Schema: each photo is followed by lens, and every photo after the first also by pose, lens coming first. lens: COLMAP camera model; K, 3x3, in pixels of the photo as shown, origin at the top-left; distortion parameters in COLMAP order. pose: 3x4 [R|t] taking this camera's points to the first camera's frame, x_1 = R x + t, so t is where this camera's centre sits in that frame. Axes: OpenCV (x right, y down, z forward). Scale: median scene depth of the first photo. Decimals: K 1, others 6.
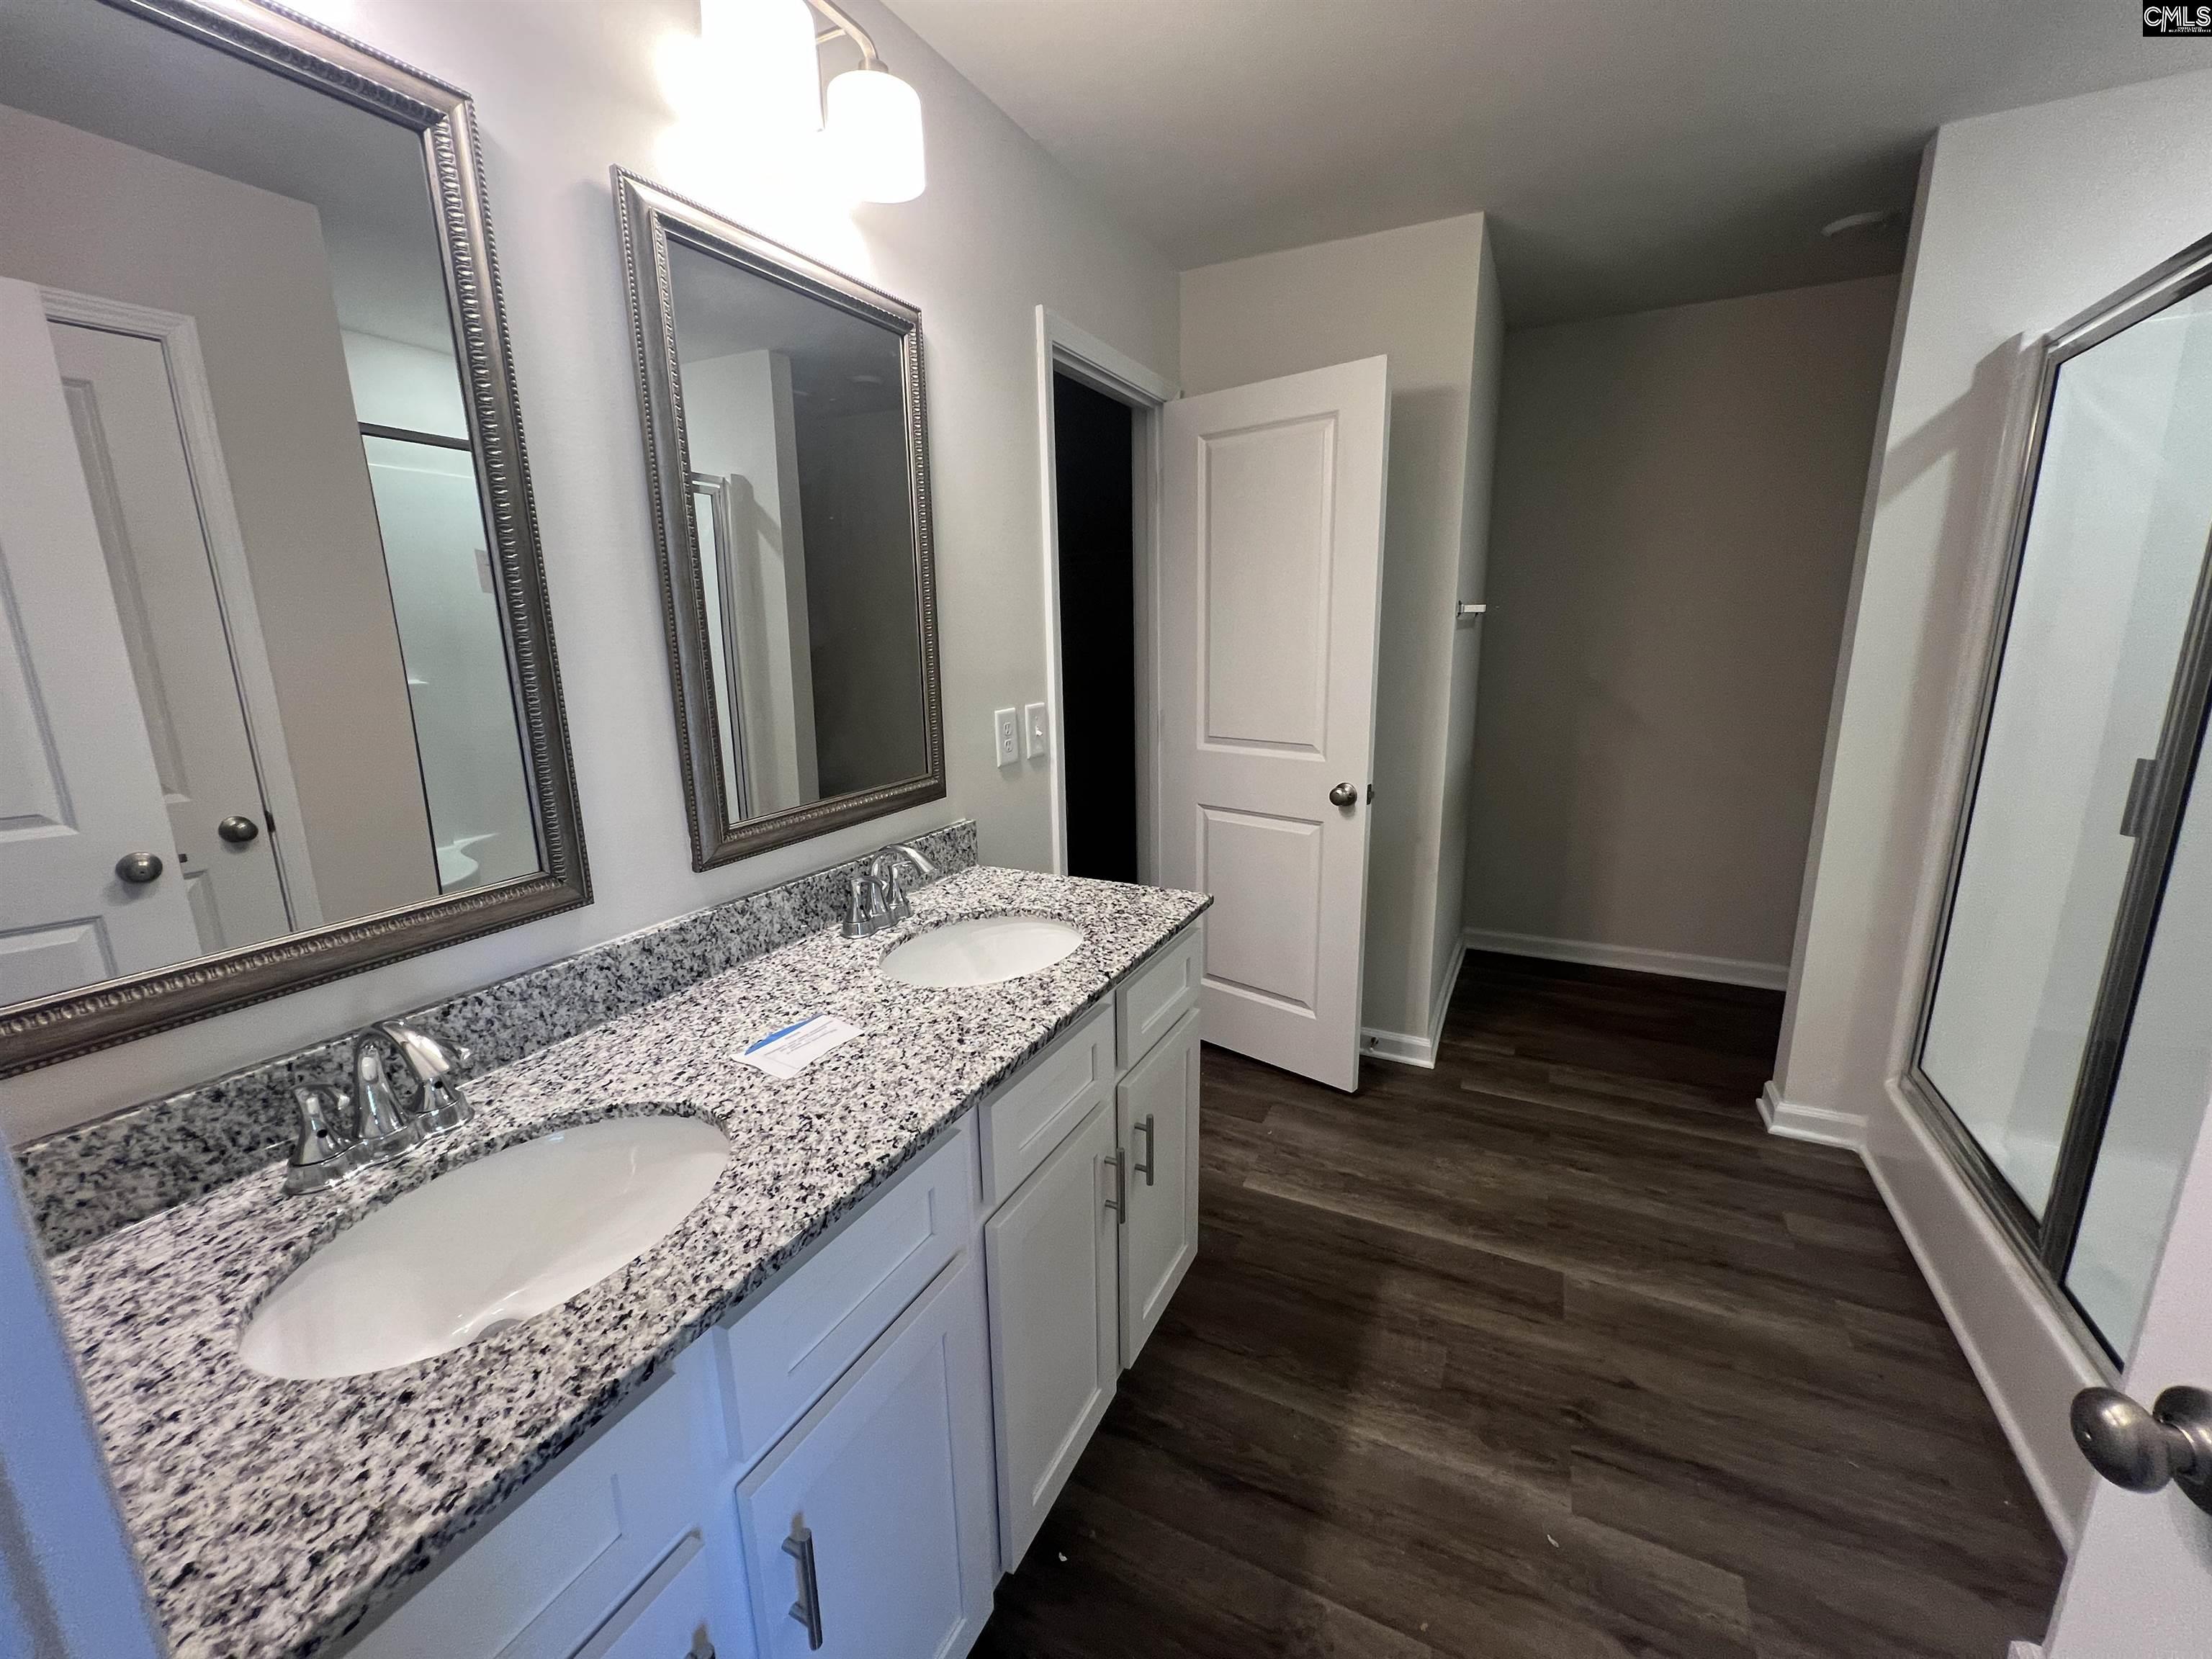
lens RADIAL K [[888.8, 0, 1106.0], [0, 888.8, 829.5], [0, 0, 1]] dist [-0.002331, 0.000260]
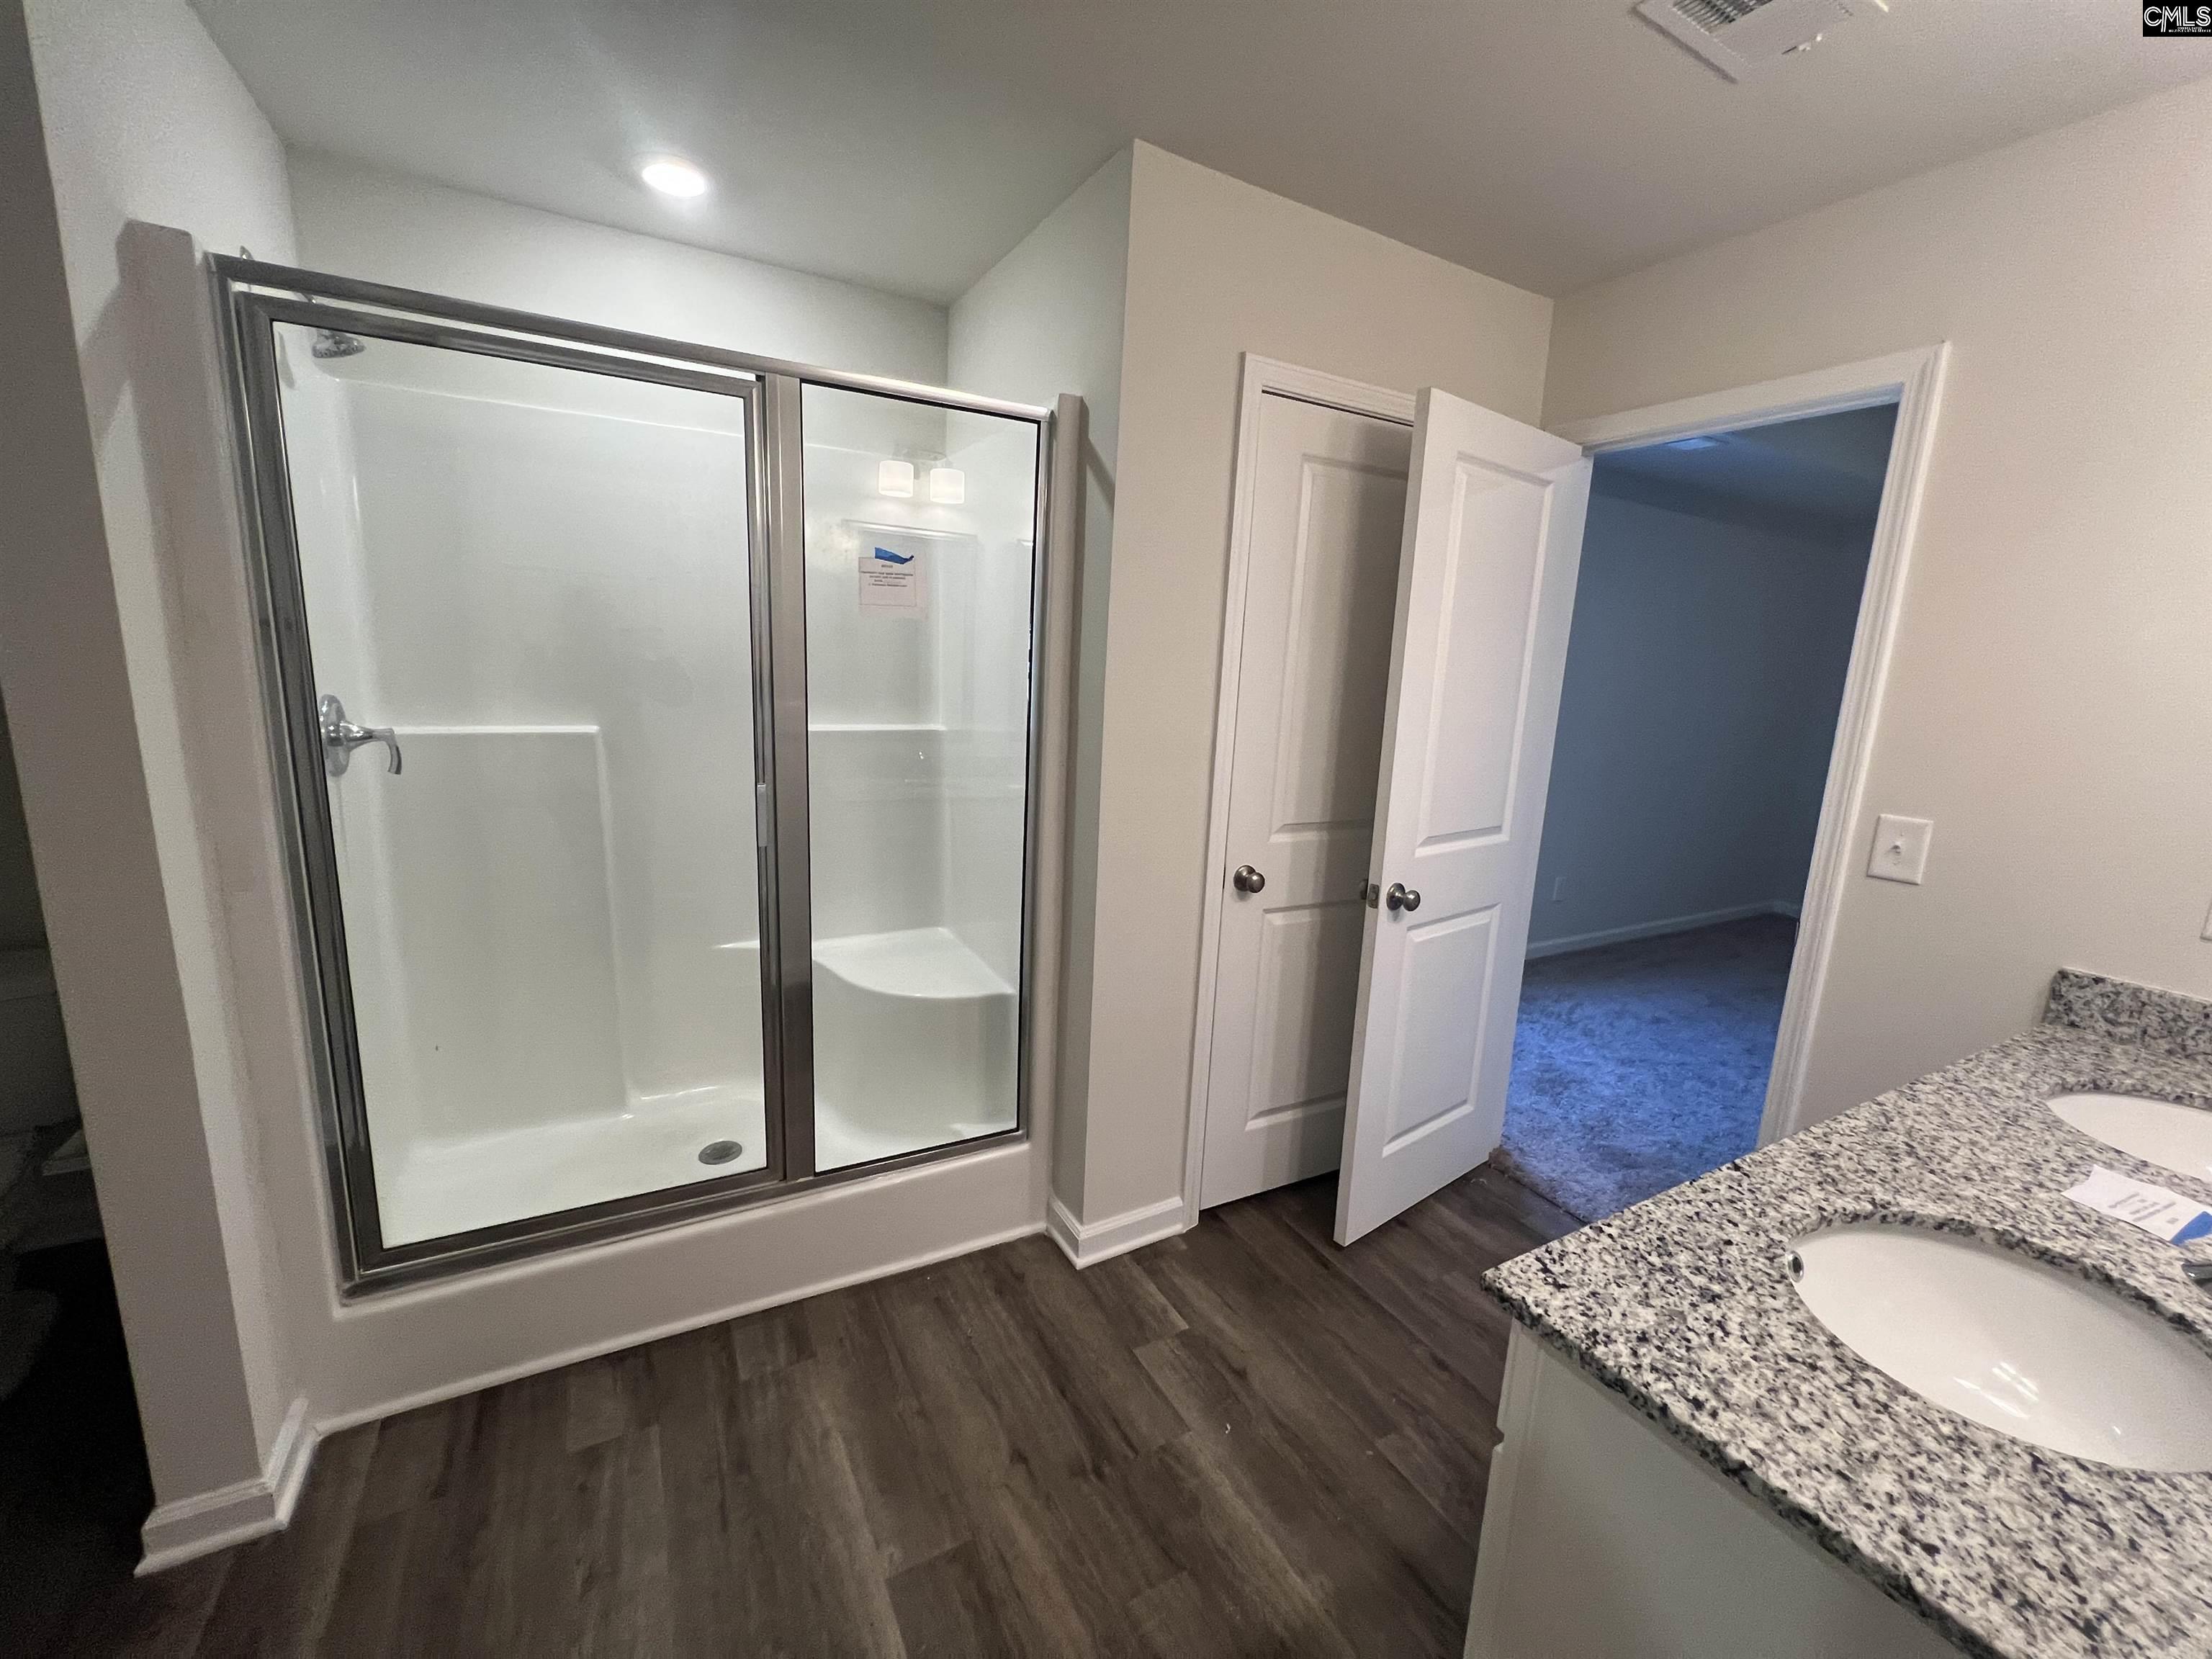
lens RADIAL K [[888.8, 0, 1106.0], [0, 888.8, 829.5], [0, 0, 1]] dist [-0.002331, 0.000260]
pose [[-0.824143, -0.128441, 0.551625, 0.053607], [0.094039, 0.929398, 0.356898, -0.364612], [-0.558520, 0.346009, -0.753879, 1.447058]]
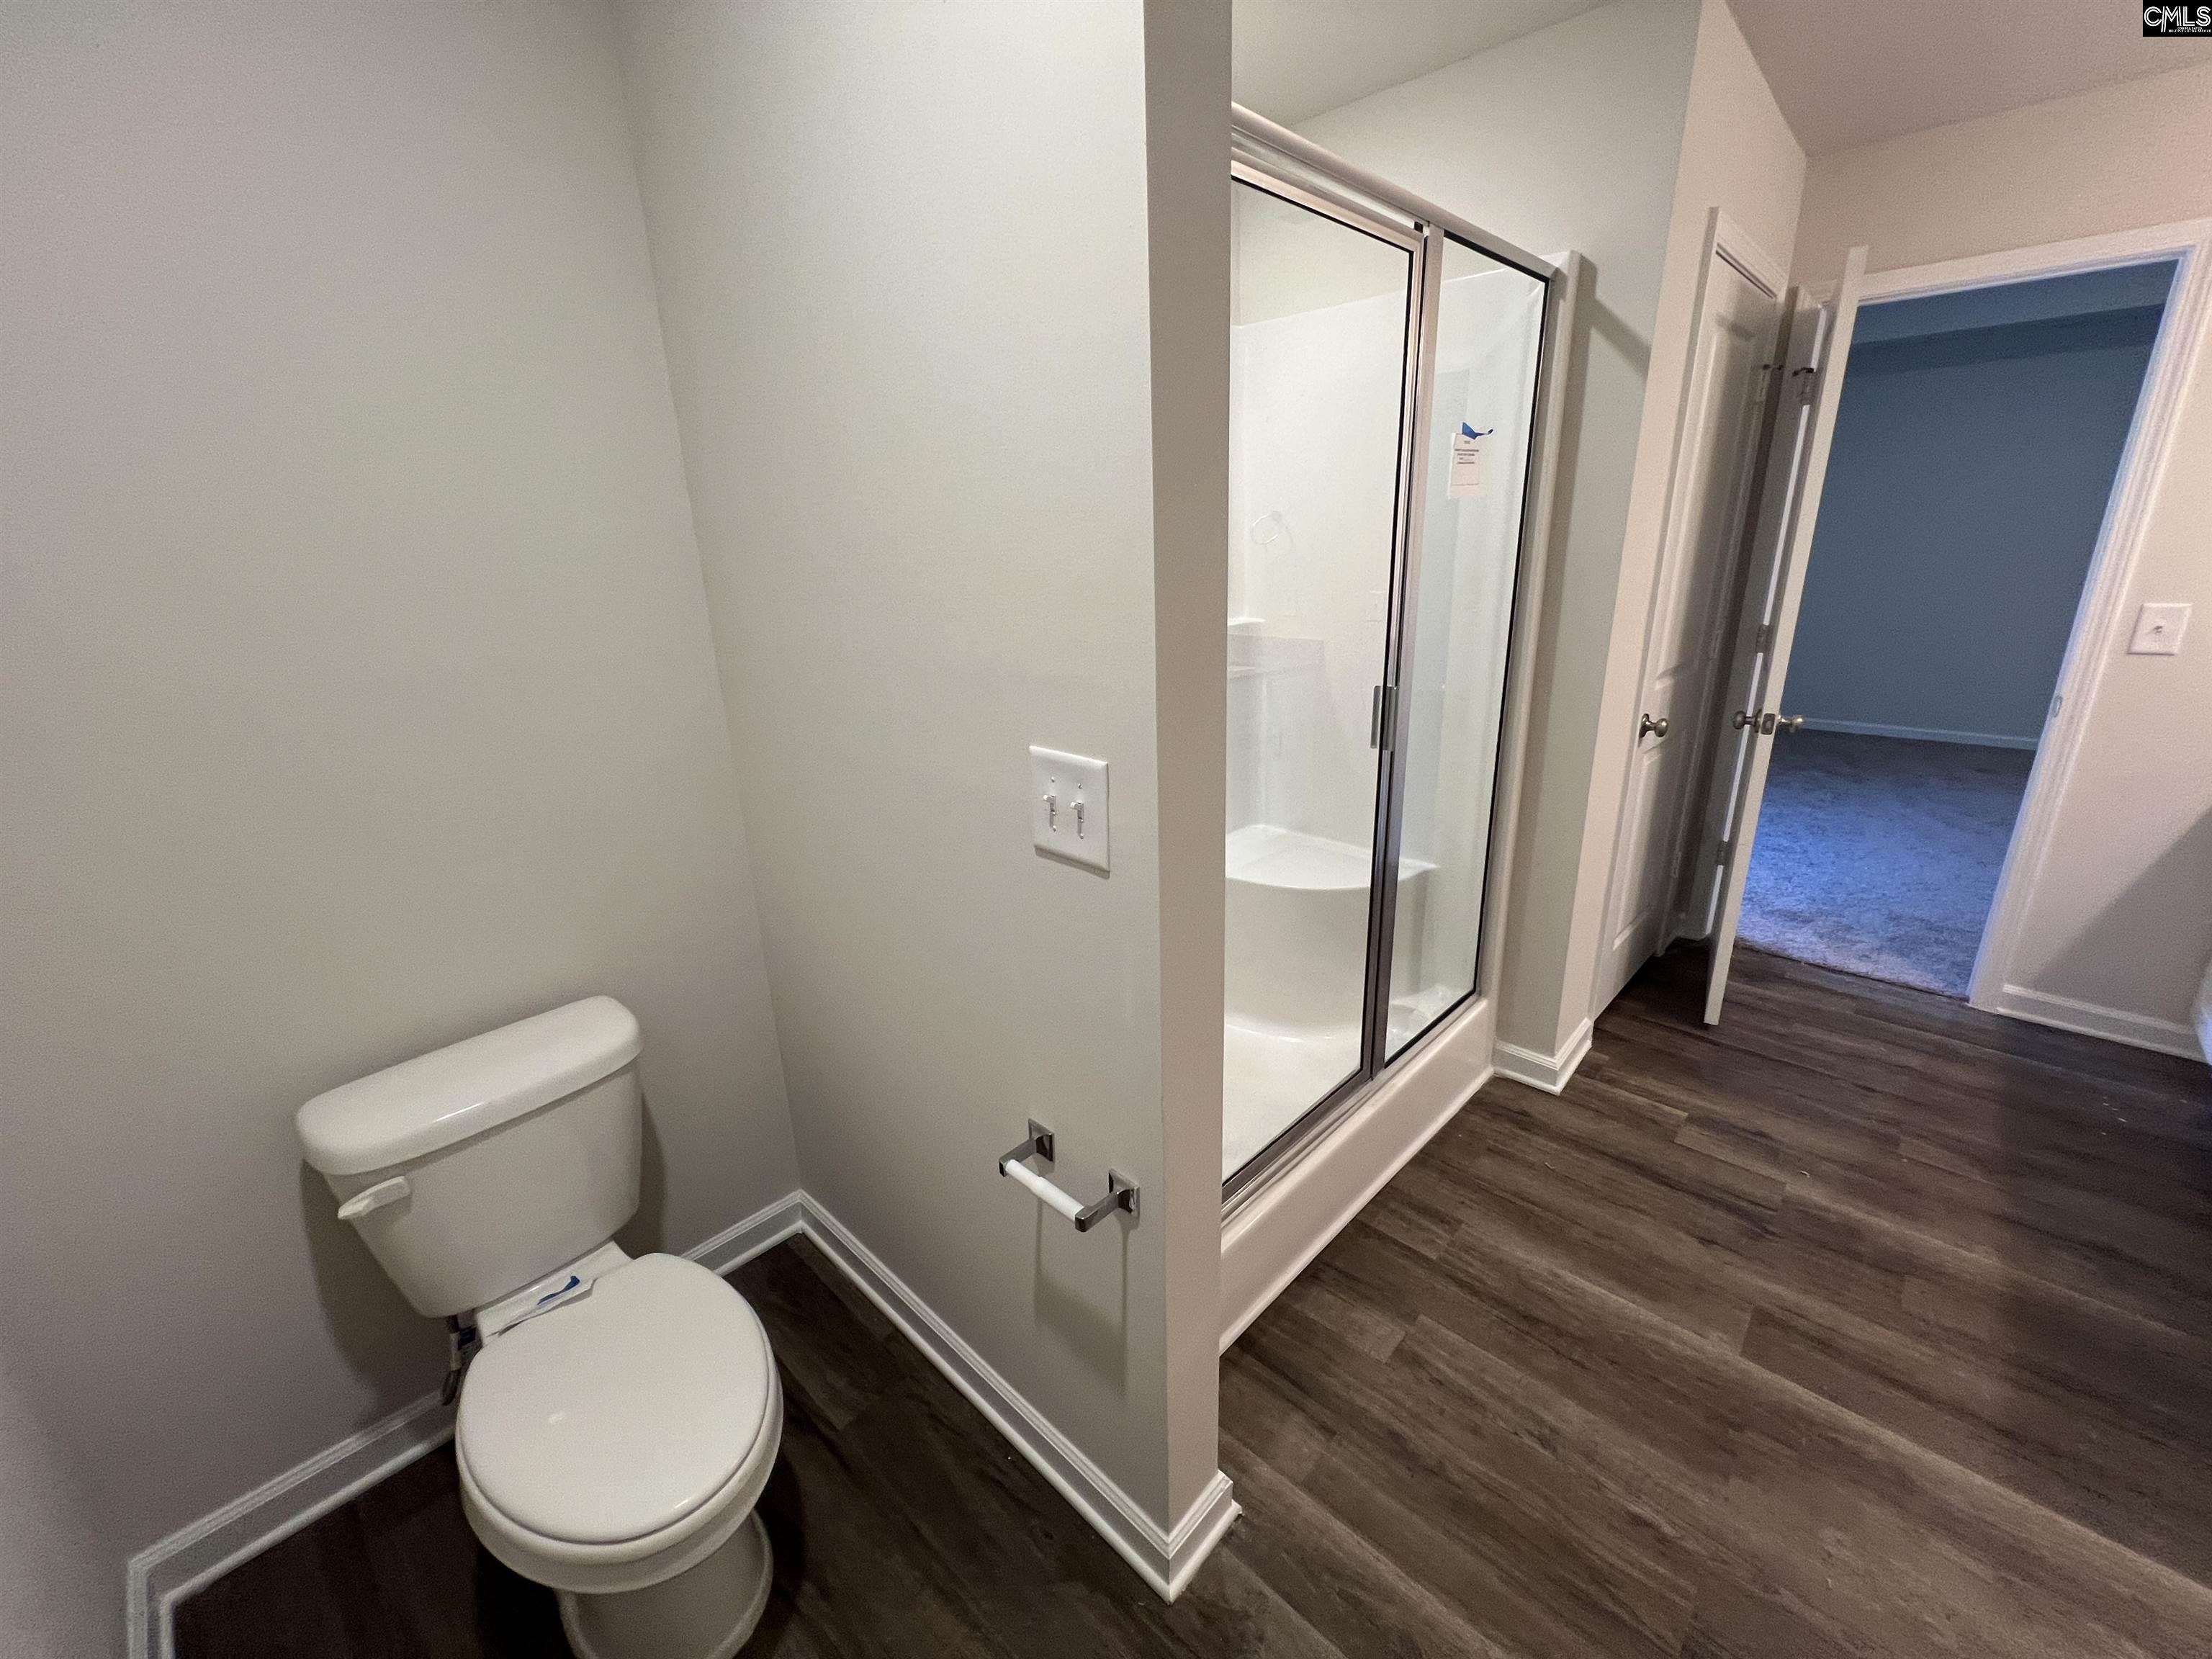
lens RADIAL K [[883.8, 0, 1108.5], [0, 883.8, 835.0], [0, 0, 1]] dist [0.000182, 0.000436]
pose [[-0.955383, -0.047831, 0.291472, 1.013743], [0.110920, 0.856481, 0.504120, -0.477537], [-0.273753, 0.513957, -0.812962, 1.864147]]
